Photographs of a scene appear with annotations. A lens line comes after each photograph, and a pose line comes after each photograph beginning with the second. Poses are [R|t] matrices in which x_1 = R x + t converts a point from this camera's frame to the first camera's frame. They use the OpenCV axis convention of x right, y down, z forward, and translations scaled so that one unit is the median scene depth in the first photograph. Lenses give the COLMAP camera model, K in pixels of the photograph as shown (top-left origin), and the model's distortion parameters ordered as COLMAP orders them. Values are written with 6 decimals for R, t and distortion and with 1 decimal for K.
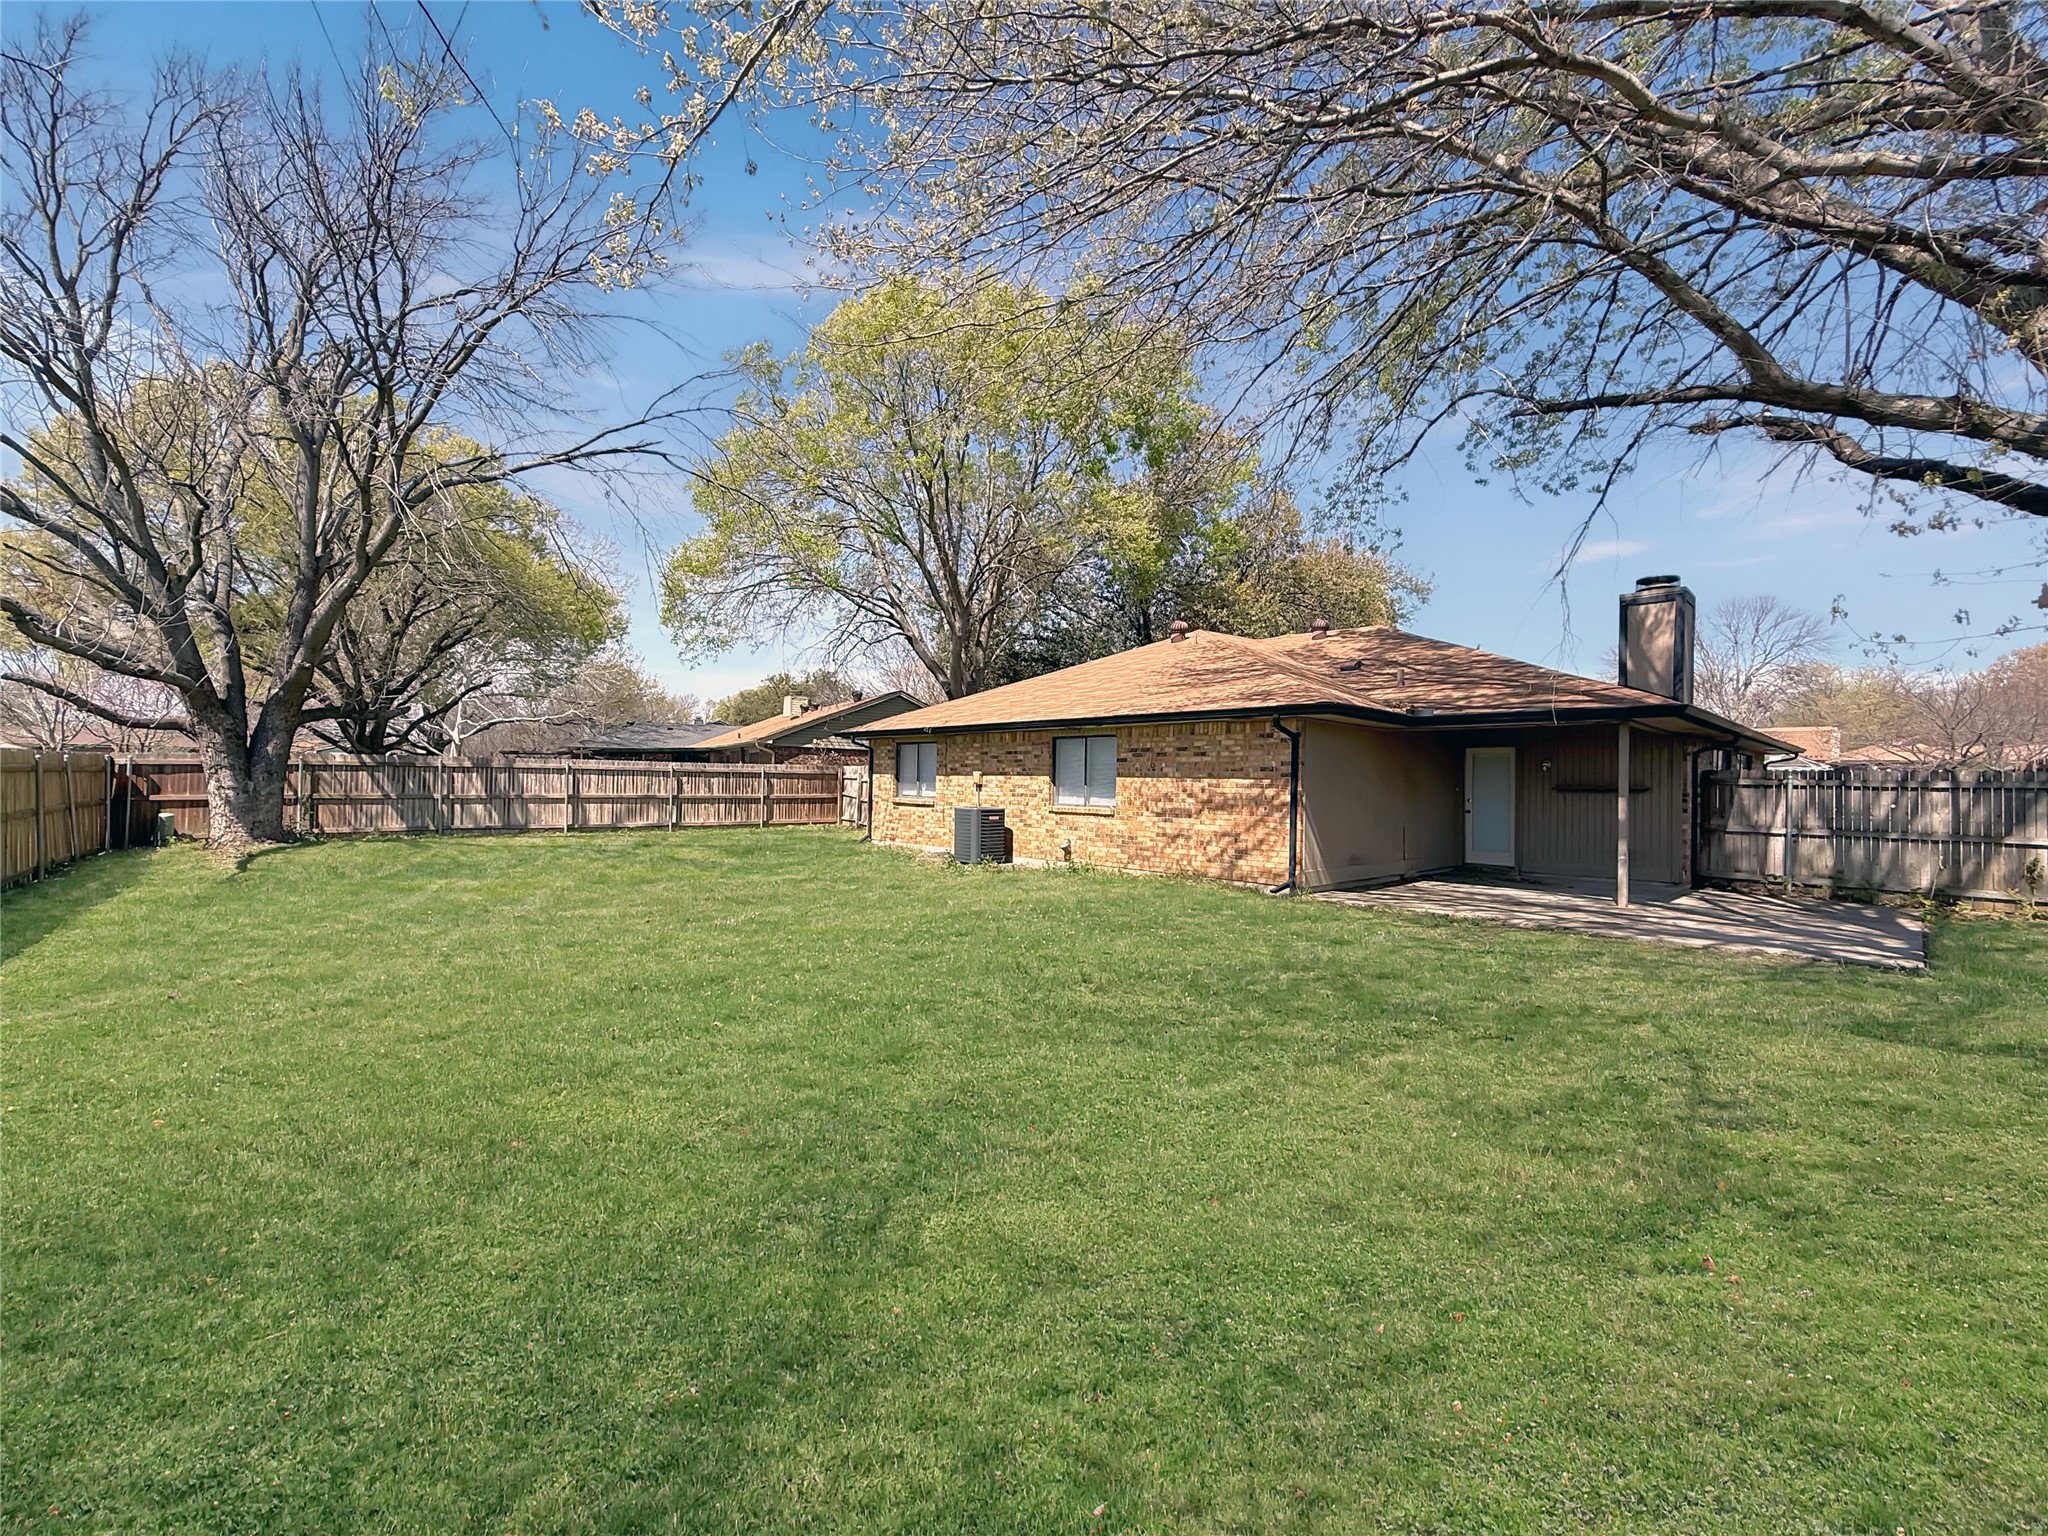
lens RADIAL K [[813.8, 0, 1016.3], [0, 813.8, 781.6], [0, 0, 1]] dist [0.000306, 0.000144]
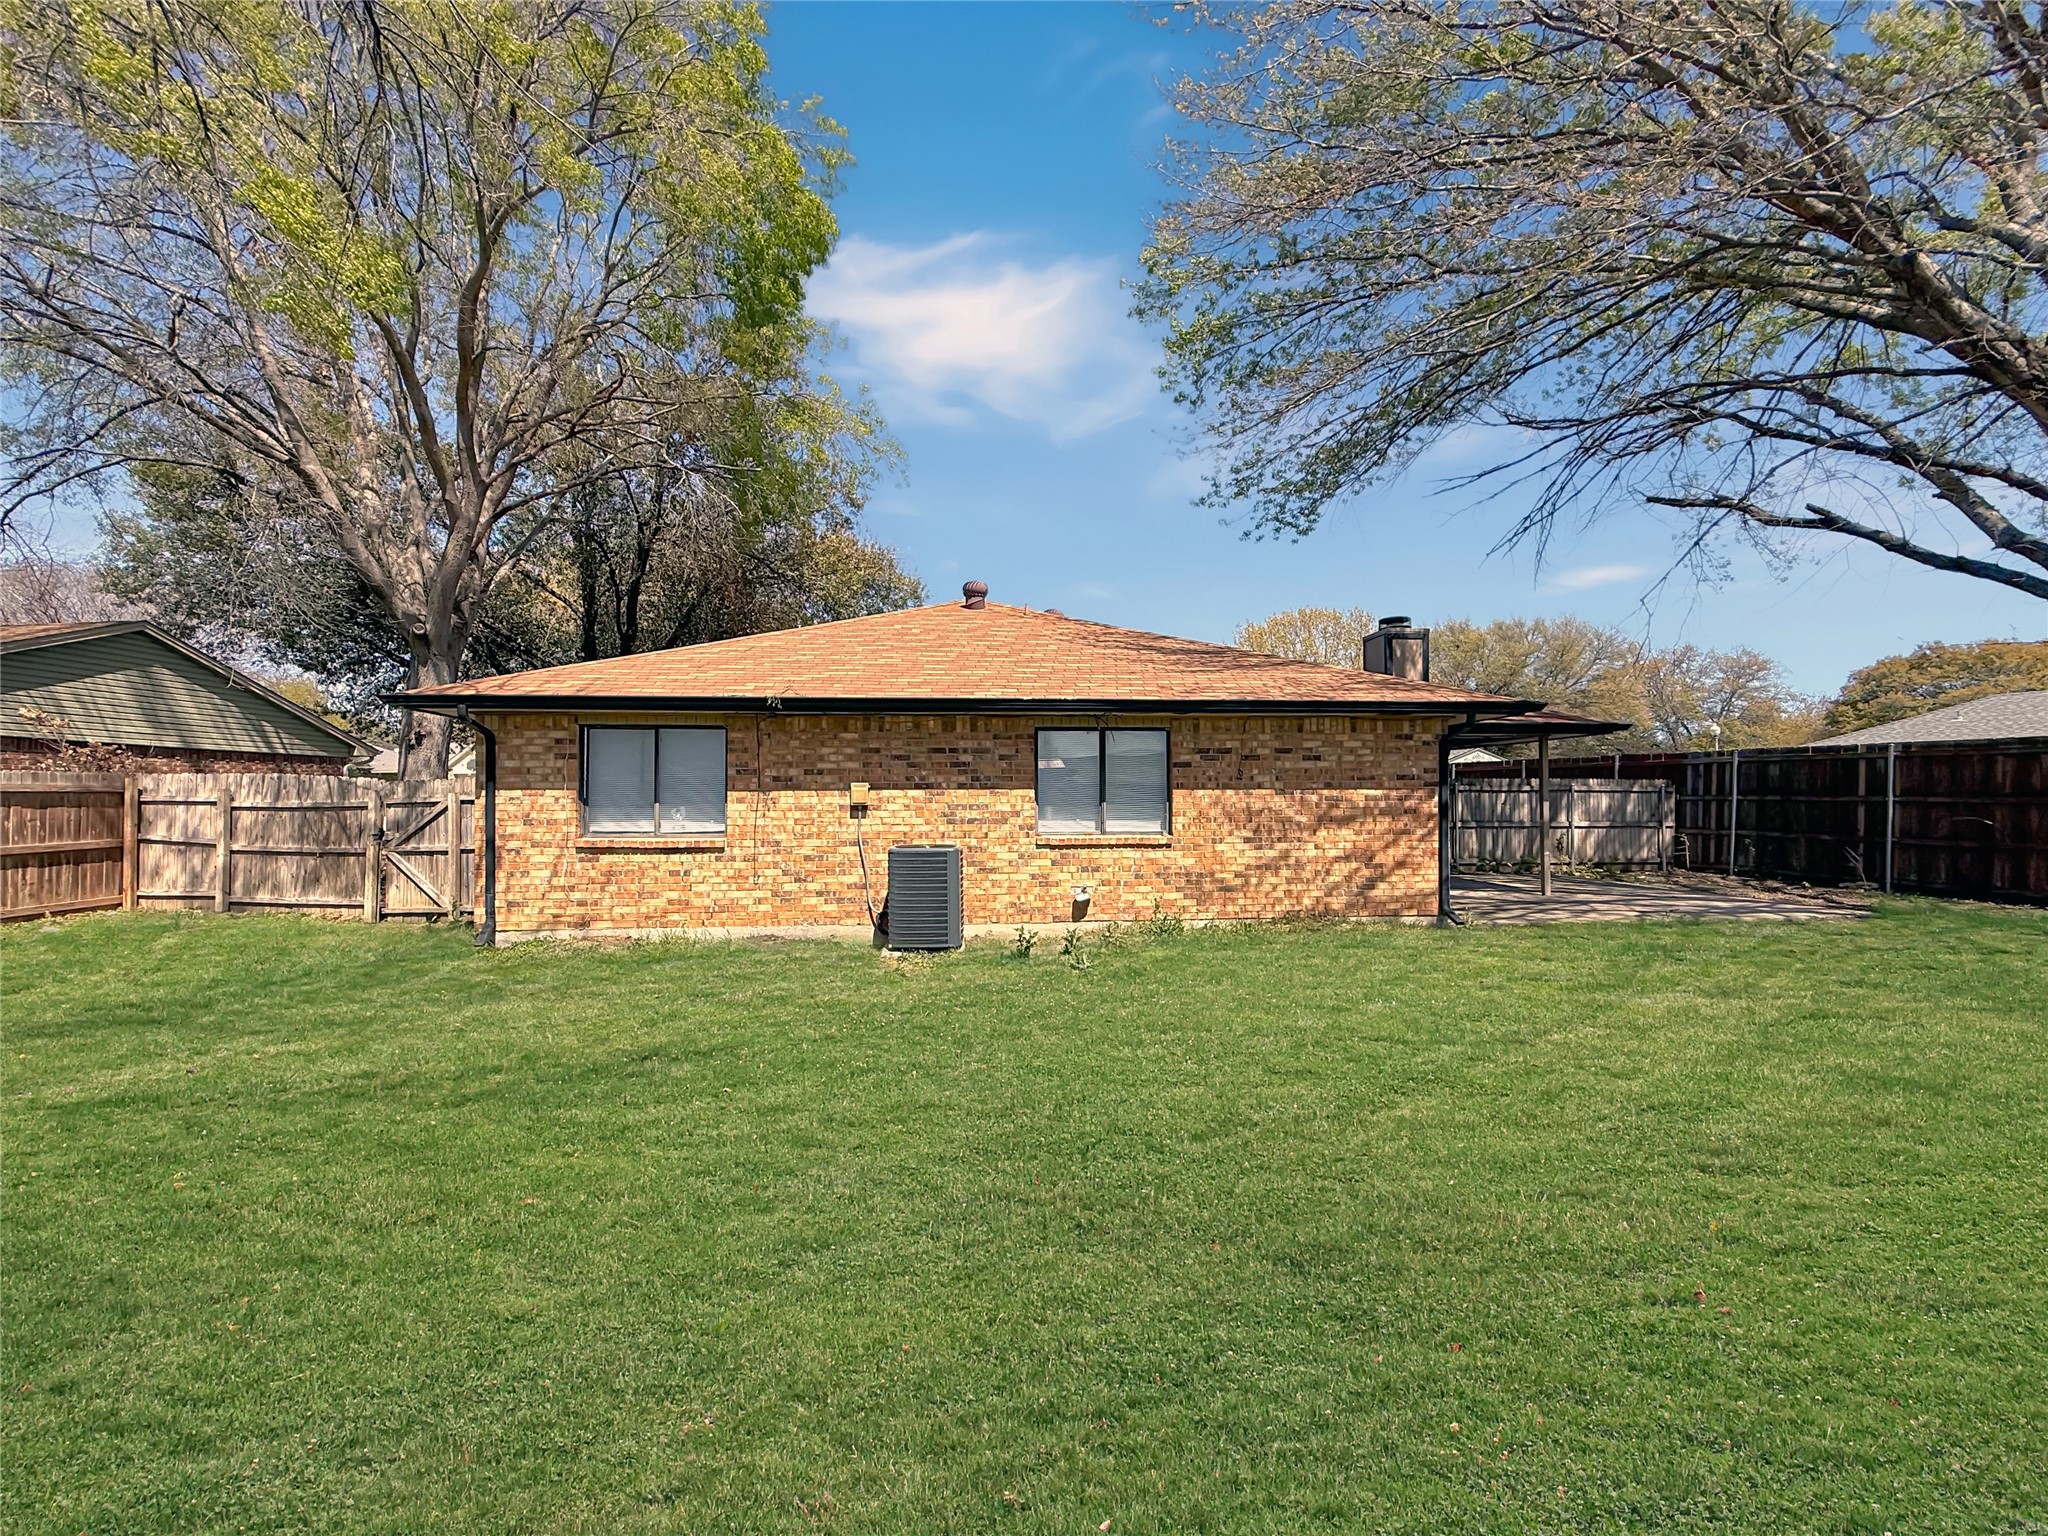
lens RADIAL K [[813.8, 0, 1016.3], [0, 813.8, 781.6], [0, 0, 1]] dist [0.000306, 0.000144]
pose [[0.626138, -0.004651, 0.779699, -0.444229], [0.015041, 0.999868, -0.006114, -0.008835], [-0.779567, 0.015555, 0.626125, 0.596344]]
